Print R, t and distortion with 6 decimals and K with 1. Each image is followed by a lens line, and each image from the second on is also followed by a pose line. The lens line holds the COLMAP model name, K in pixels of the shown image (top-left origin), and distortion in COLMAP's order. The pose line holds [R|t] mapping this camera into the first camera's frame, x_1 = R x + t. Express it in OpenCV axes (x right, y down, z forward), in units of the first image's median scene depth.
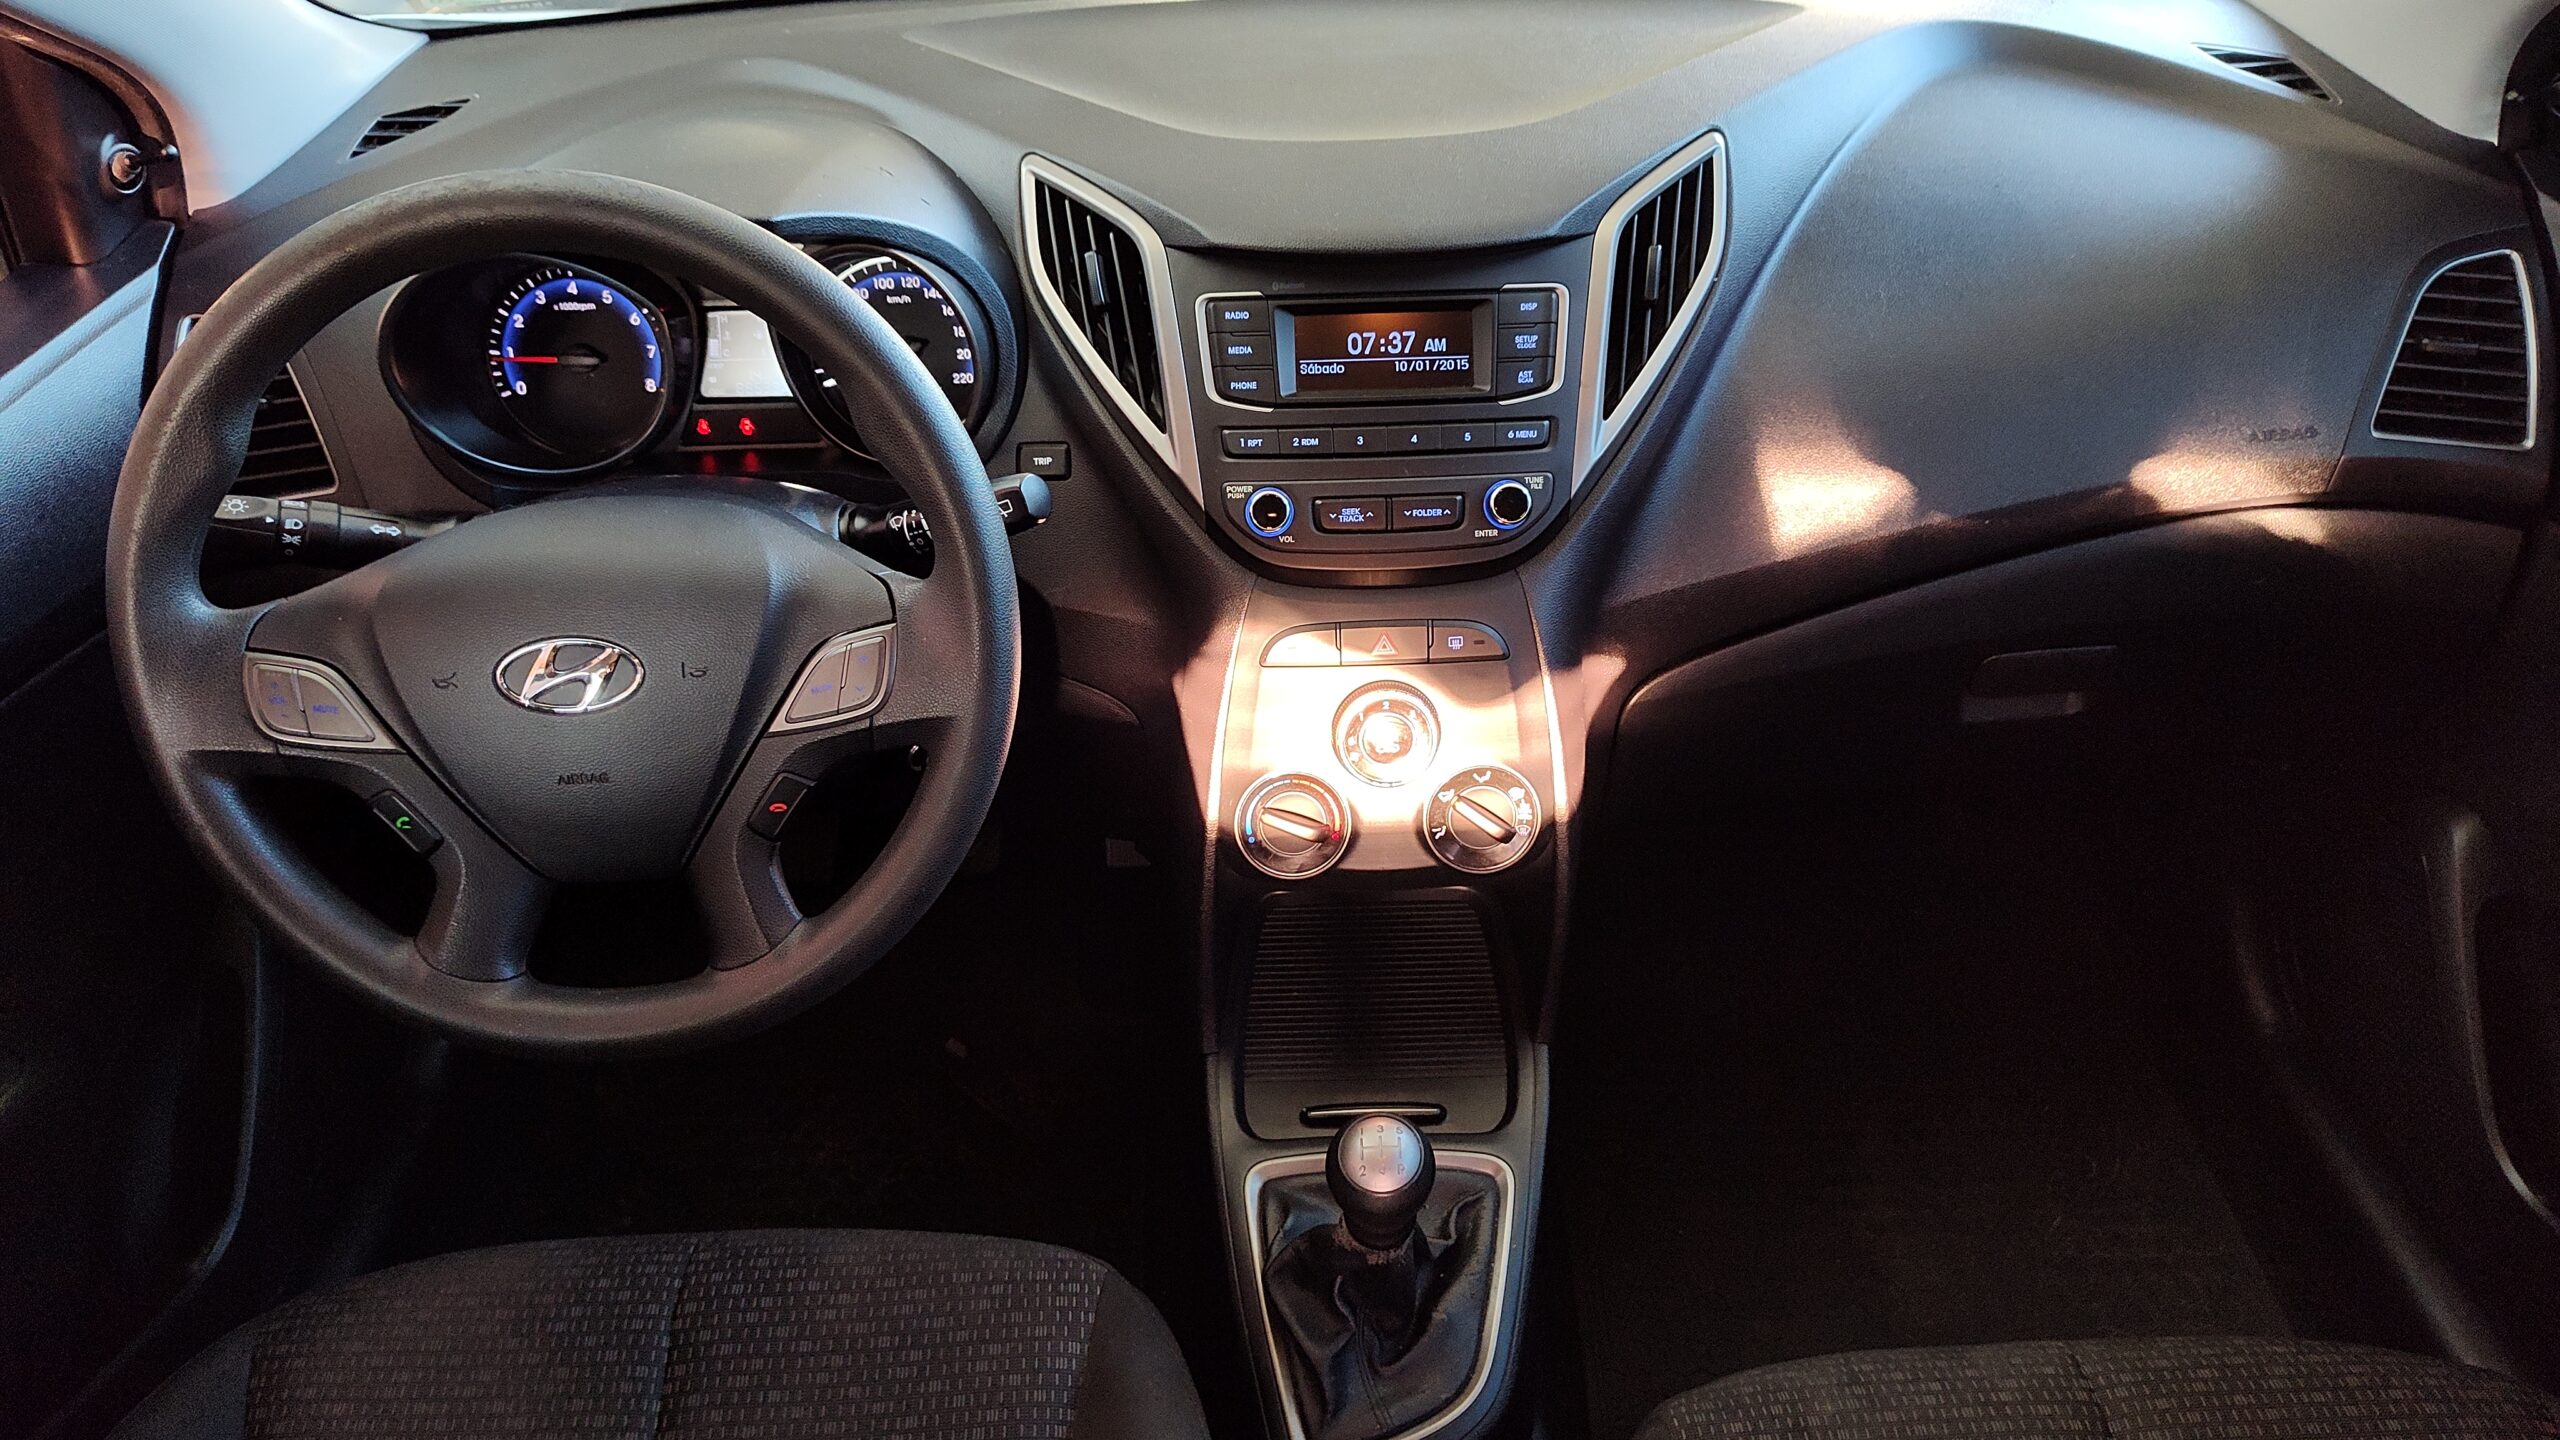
lens RADIAL K [[1806.4, 0, 1266.1], [0, 1806.4, 686.3], [0, 0, 1]] dist [0.038968, -0.050374]
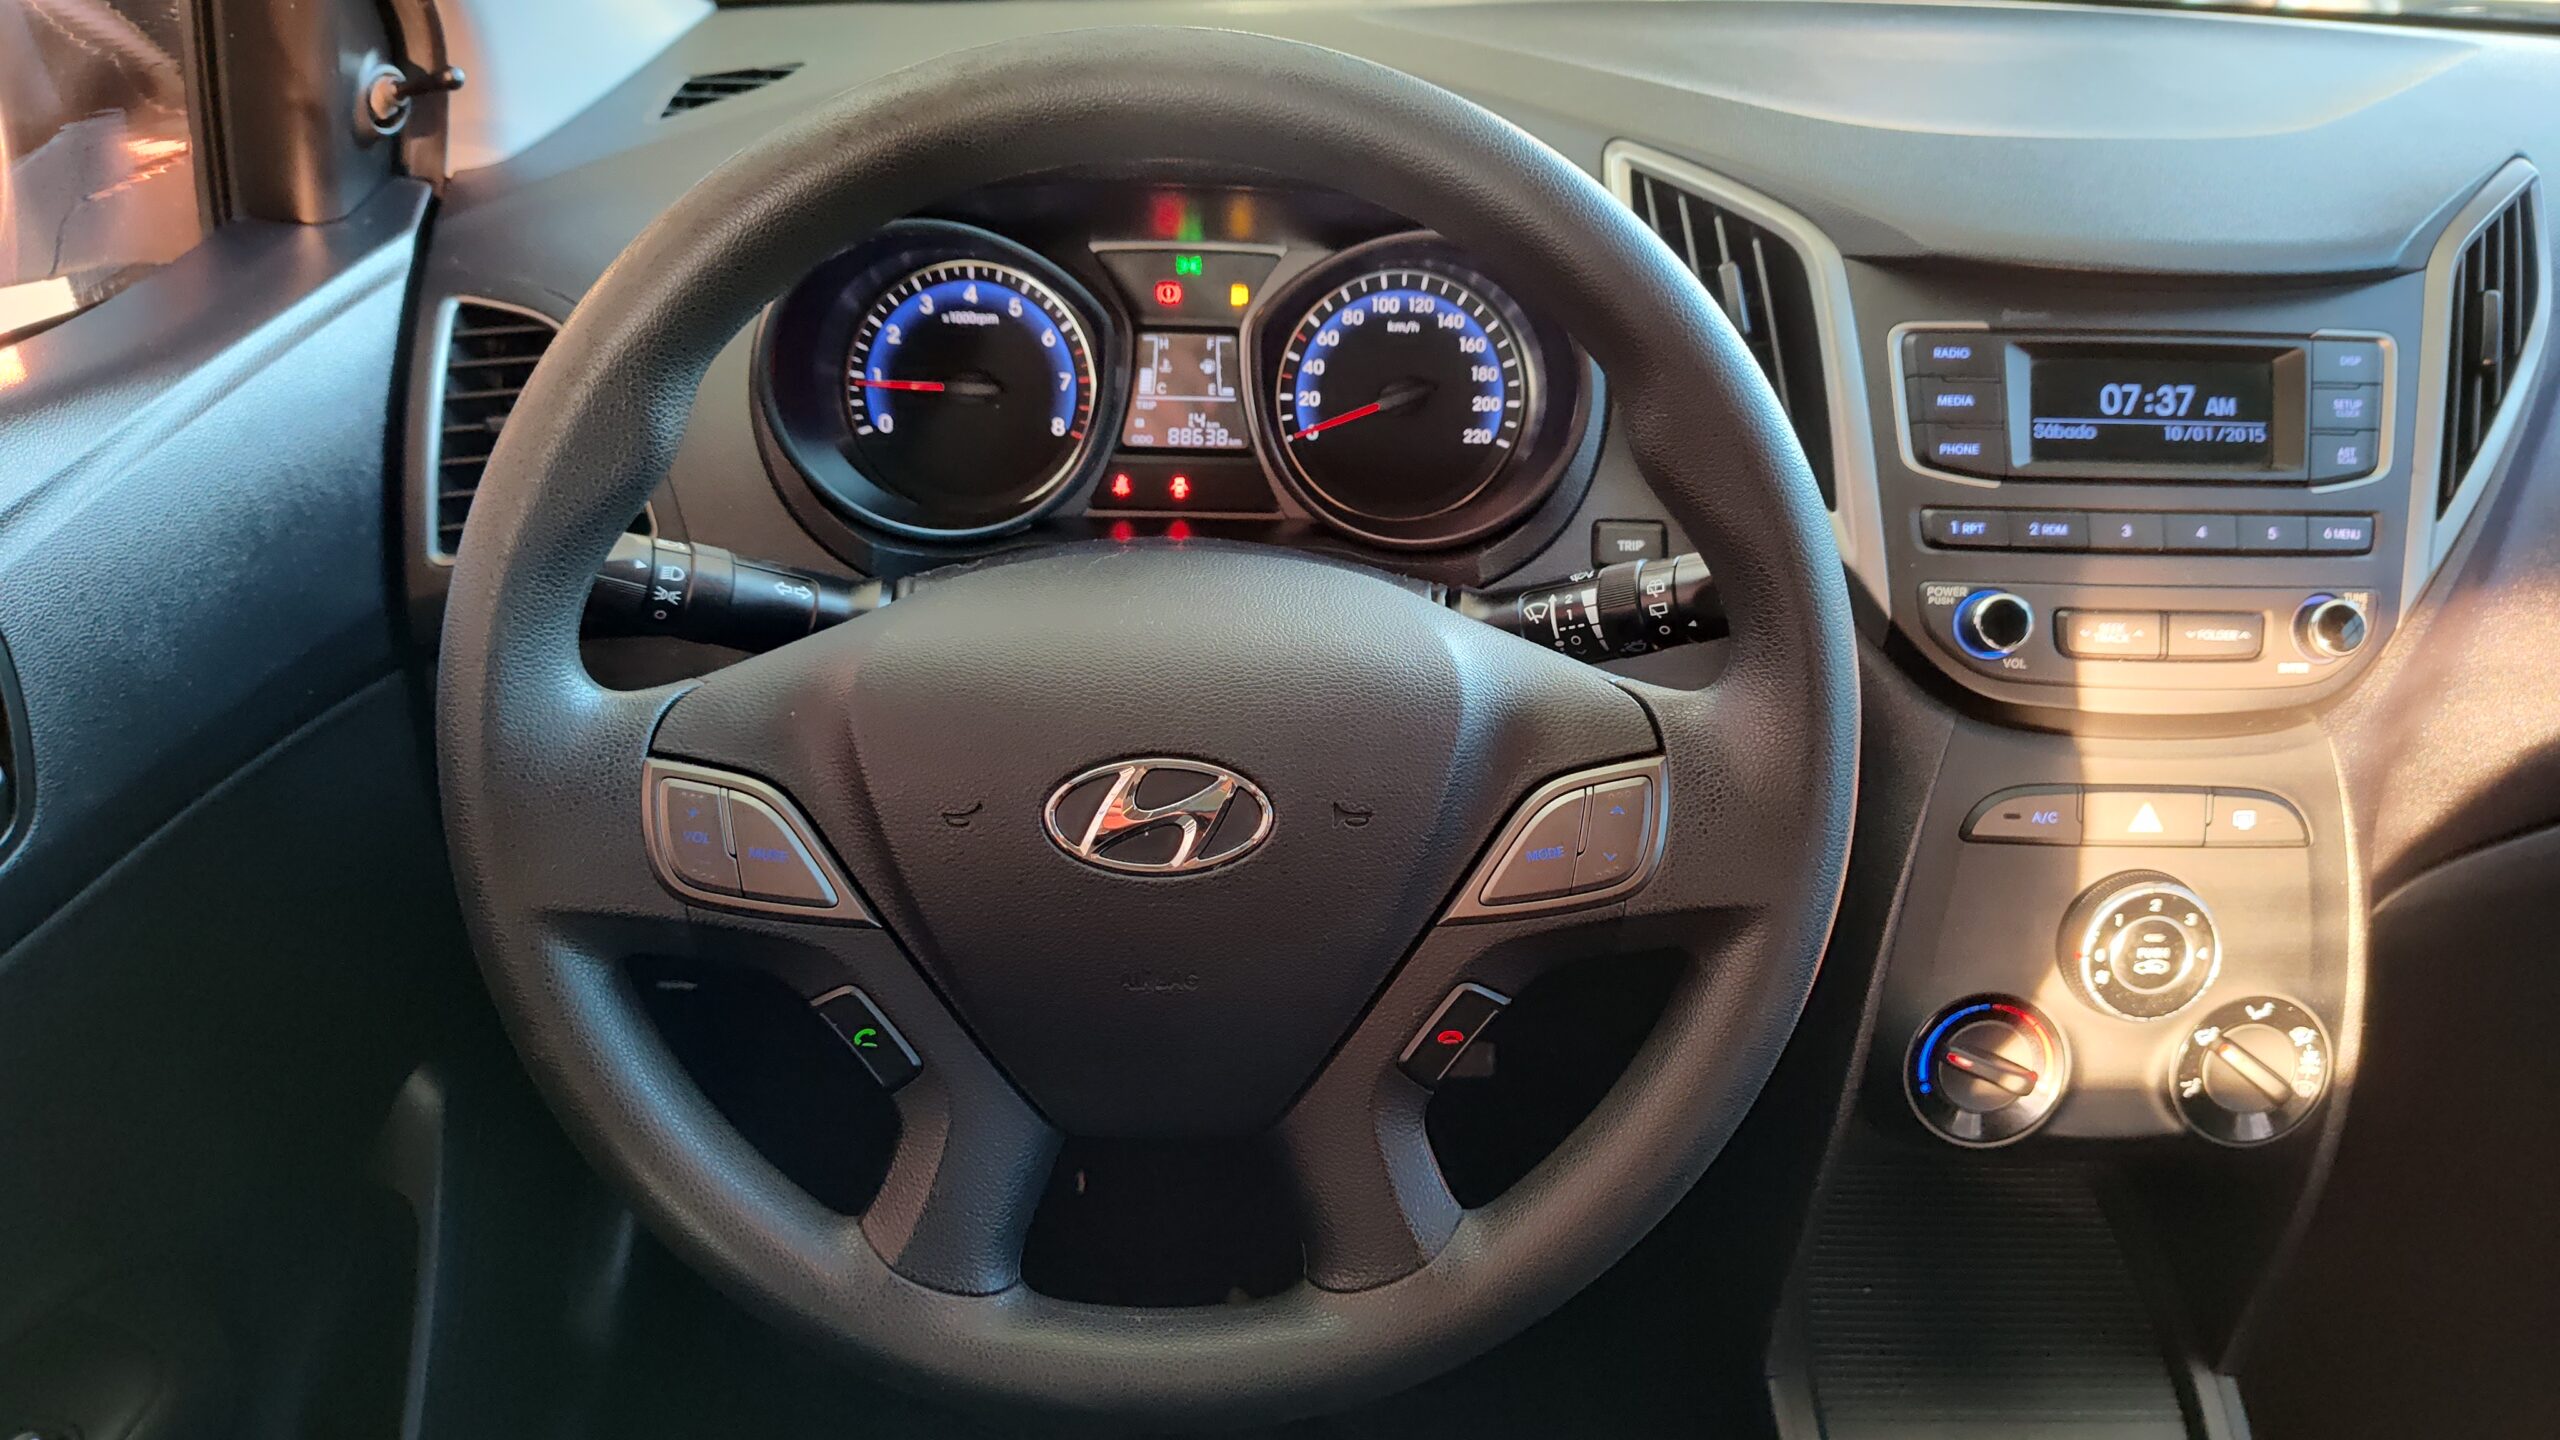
lens RADIAL K [[1806.4, 0, 1266.5], [0, 1806.4, 688.3], [0, 0, 1]] dist [0.038968, -0.050374]
pose [[0.998697, 0.044100, 0.025677, -0.294130], [-0.041704, 0.995302, -0.087379, 0.002741], [-0.029410, 0.086194, 0.995844, 0.290456]]
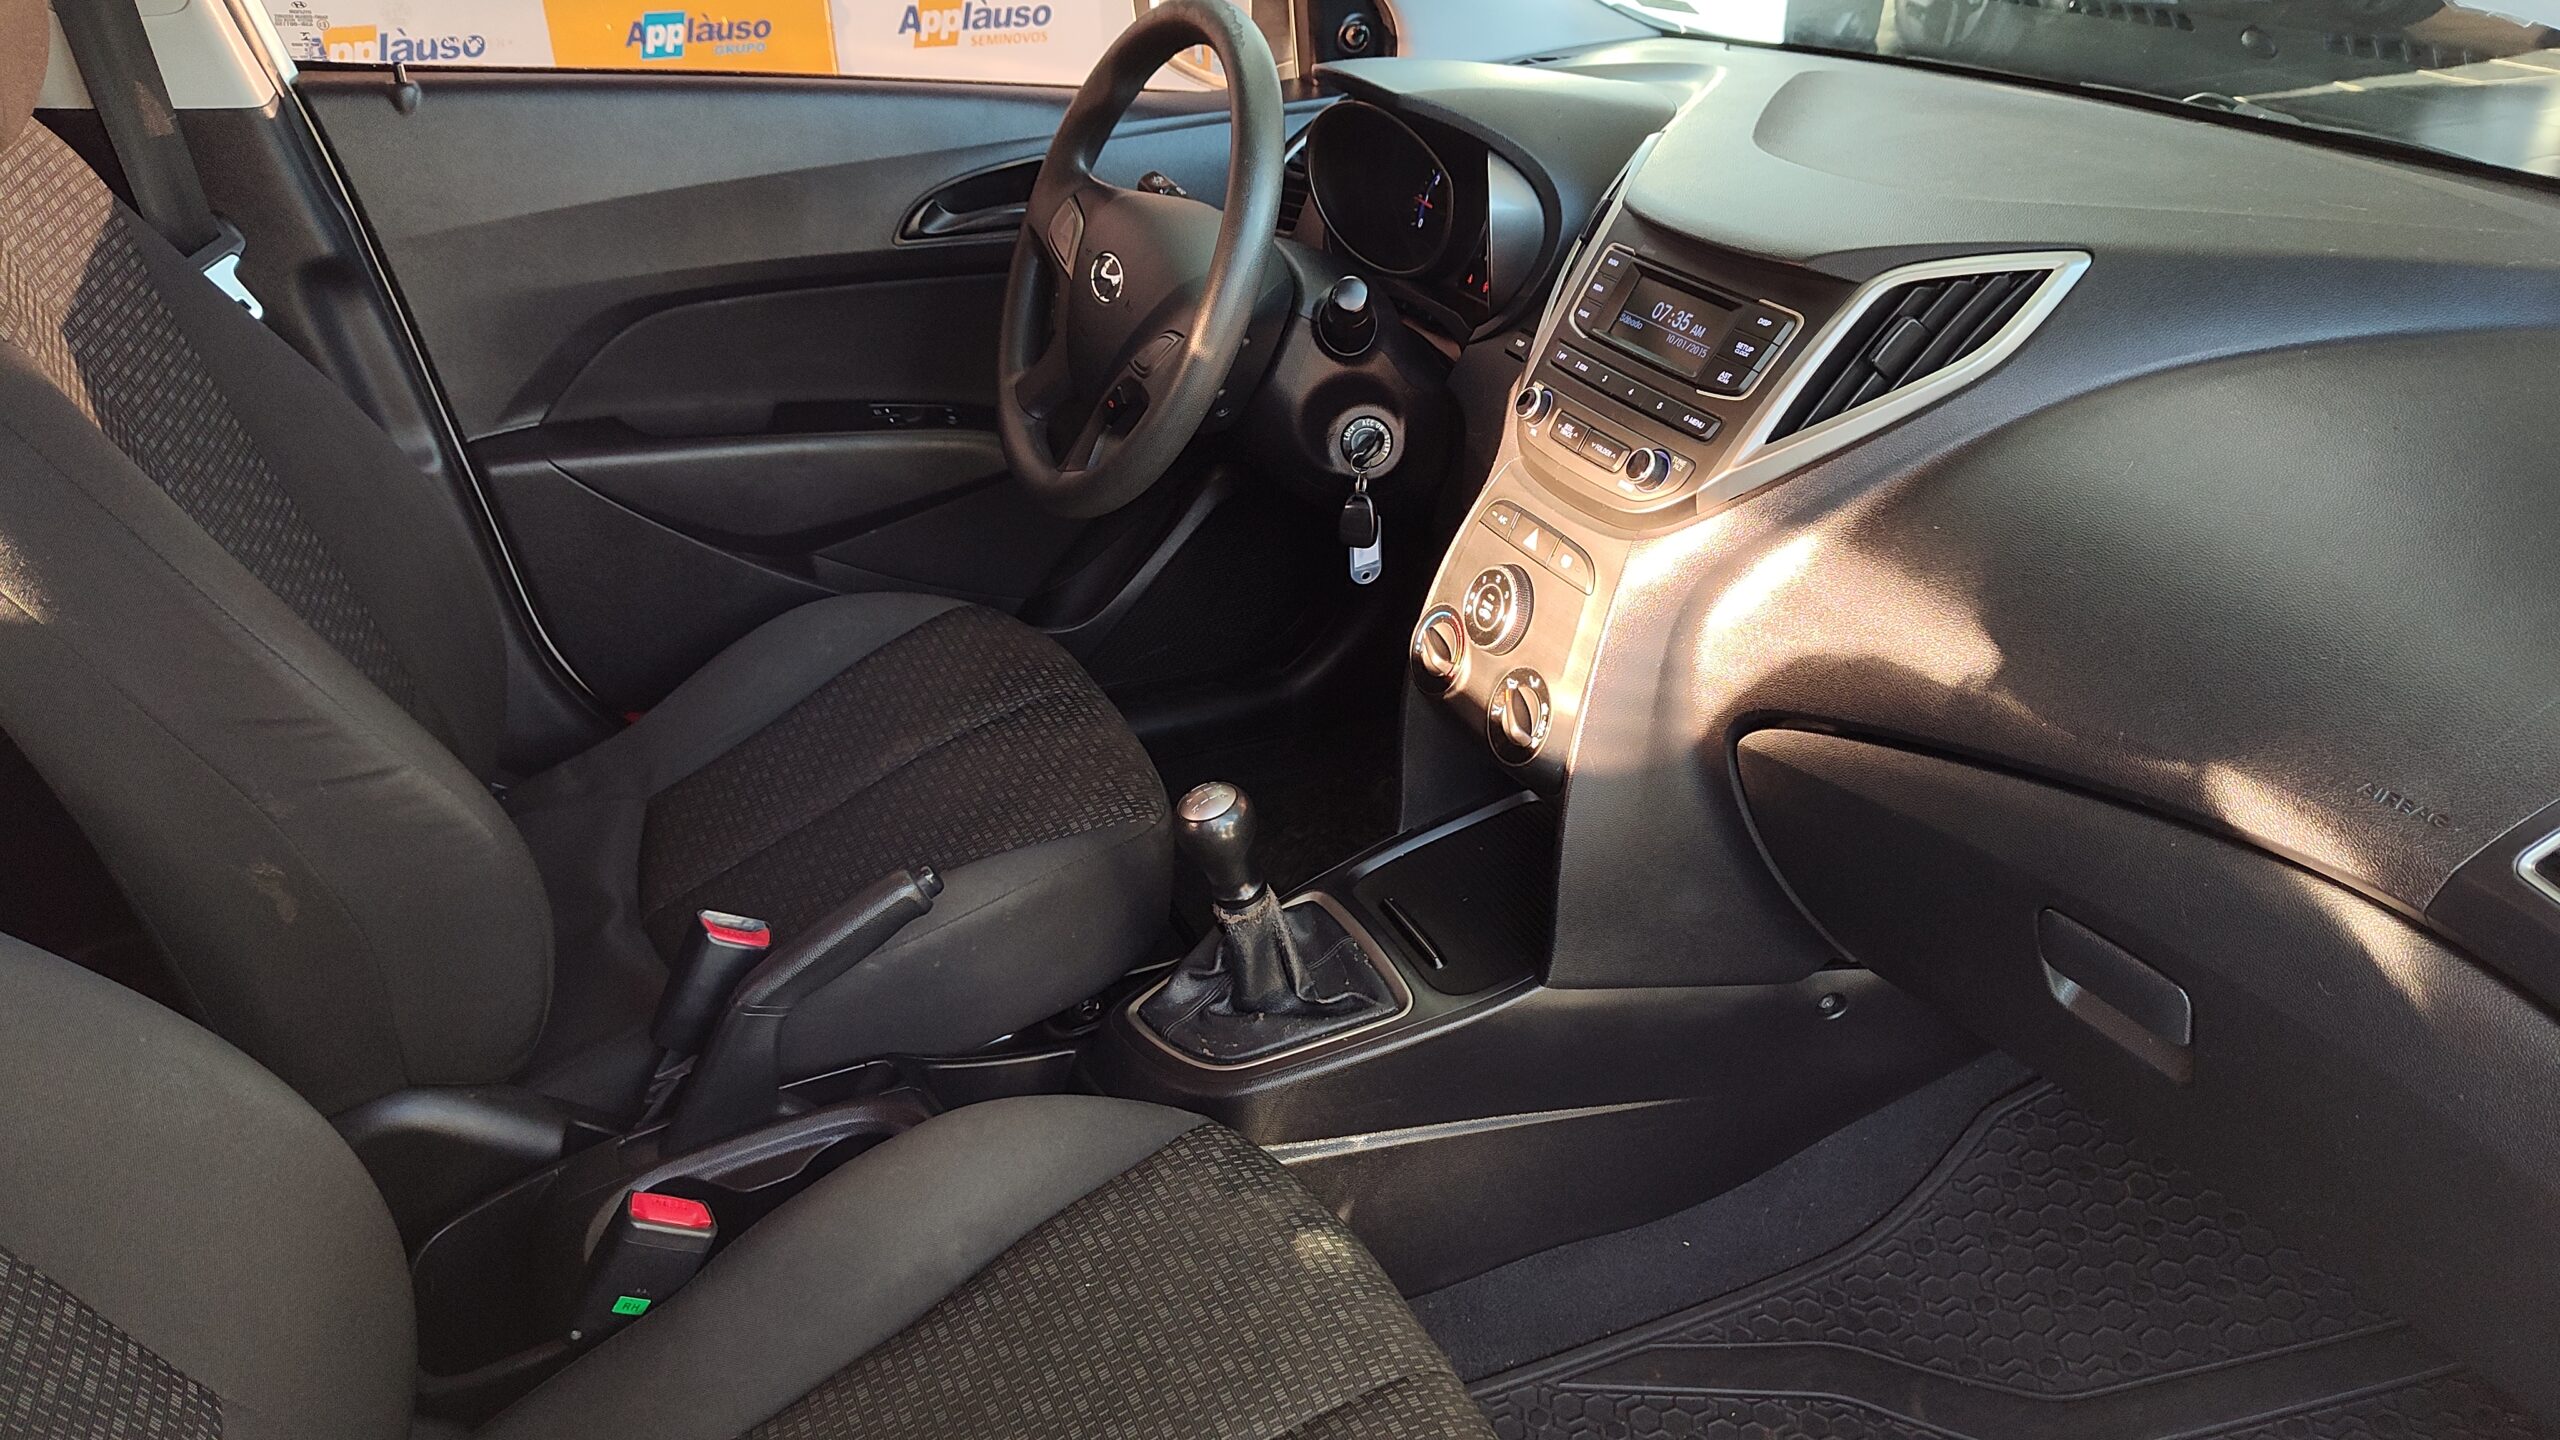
lens RADIAL K [[1806.4, 0, 1272.7], [0, 1806.4, 711.7], [0, 0, 1]] dist [0.038968, -0.050374]
pose [[0.383125, 0.449947, -0.806699, 0.993489], [-0.544264, 0.815595, 0.196421, -0.070510], [0.746319, 0.363803, 0.557365, 0.248339]]
